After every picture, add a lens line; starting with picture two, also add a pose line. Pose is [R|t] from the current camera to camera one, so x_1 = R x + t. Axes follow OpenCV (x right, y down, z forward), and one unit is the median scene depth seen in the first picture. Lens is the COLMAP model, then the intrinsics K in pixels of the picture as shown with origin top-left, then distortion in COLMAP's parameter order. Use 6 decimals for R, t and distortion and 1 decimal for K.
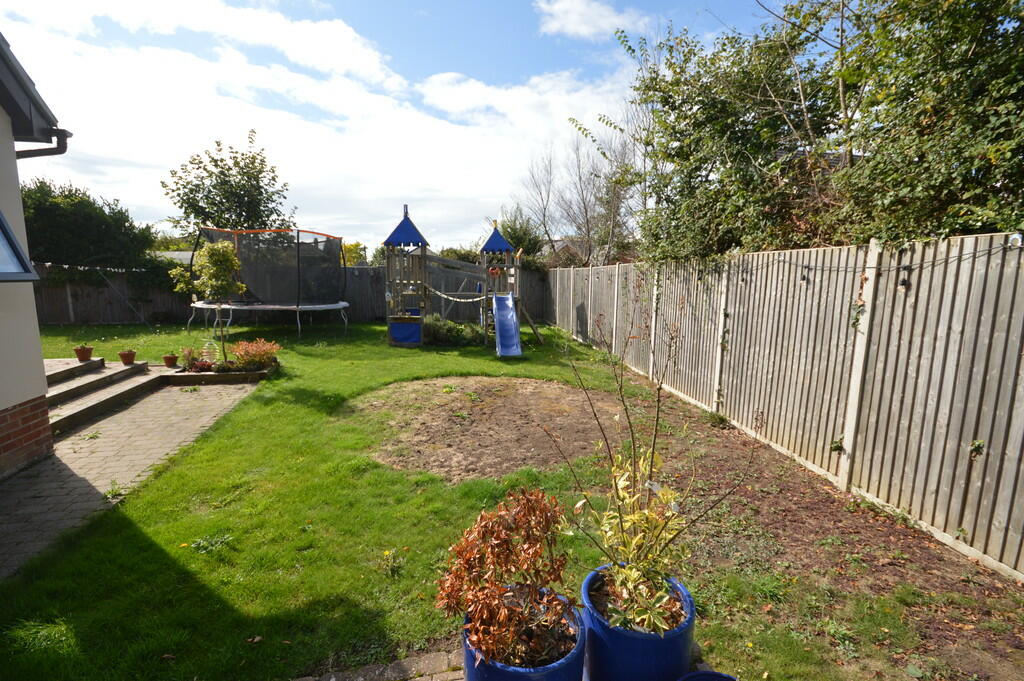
lens RADIAL K [[454.0, 0, 510.5], [0, 454.0, 350.8], [0, 0, 1]] dist [0.000080, -0.011138]
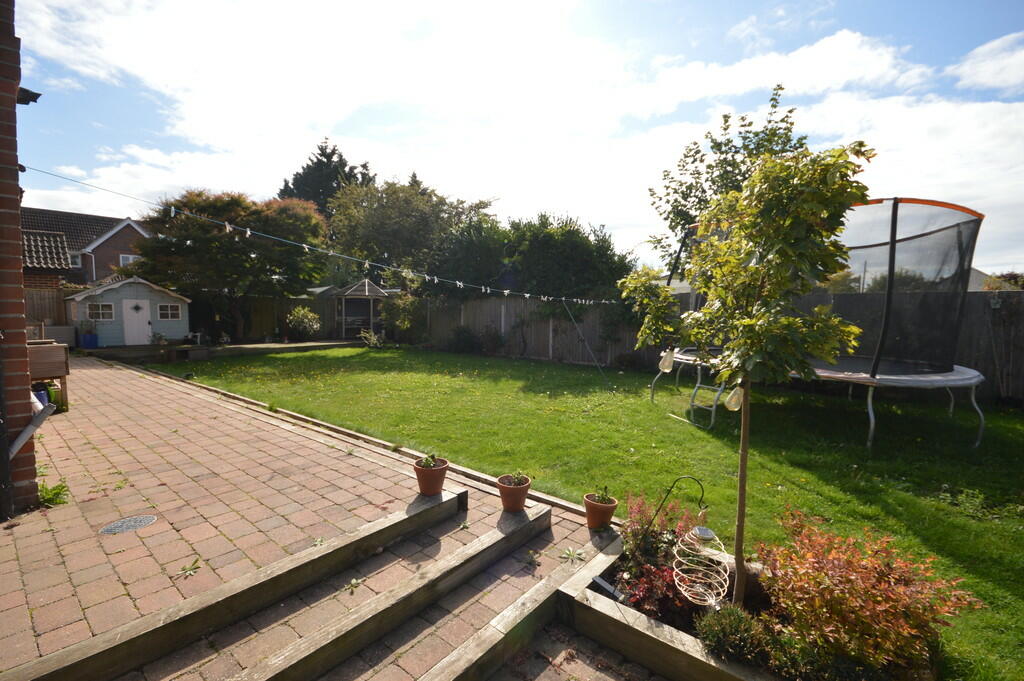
lens RADIAL K [[454.0, 0, 510.5], [0, 454.0, 350.8], [0, 0, 1]] dist [0.000080, -0.011138]
pose [[0.593923, 0.068646, -0.801588, -0.257345], [-0.132855, 0.991043, -0.013566, -0.055083], [0.793476, 0.114552, 0.597723, 0.360400]]
